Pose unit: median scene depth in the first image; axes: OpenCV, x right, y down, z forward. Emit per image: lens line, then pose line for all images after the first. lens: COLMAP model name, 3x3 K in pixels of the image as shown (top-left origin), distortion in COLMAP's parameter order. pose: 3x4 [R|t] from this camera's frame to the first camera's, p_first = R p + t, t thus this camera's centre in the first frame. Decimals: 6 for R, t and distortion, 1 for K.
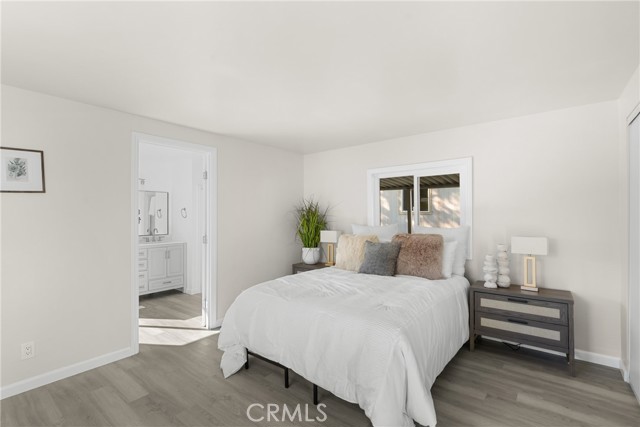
lens RADIAL K [[301.9, 0, 325.5], [0, 301.9, 217.6], [0, 0, 1]] dist [0.000463, 0.001448]
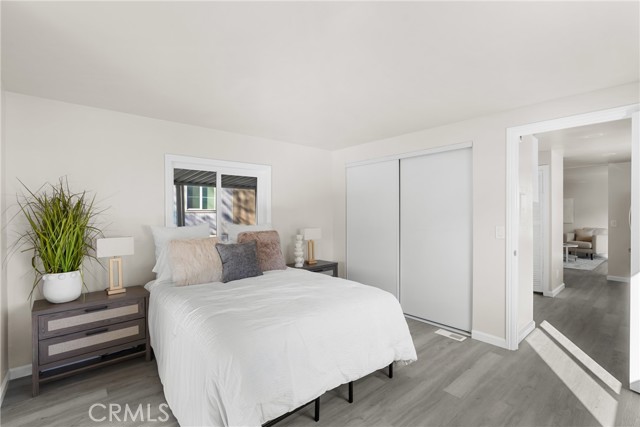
lens RADIAL K [[301.9, 0, 325.7], [0, 301.9, 209.5], [0, 0, 1]] dist [0.000463, 0.001448]
pose [[0.142173, 0.025365, 0.989517, -0.509621], [0.011006, 0.999569, -0.027204, 0.006894], [-0.989781, 0.014758, 0.141833, 0.453396]]
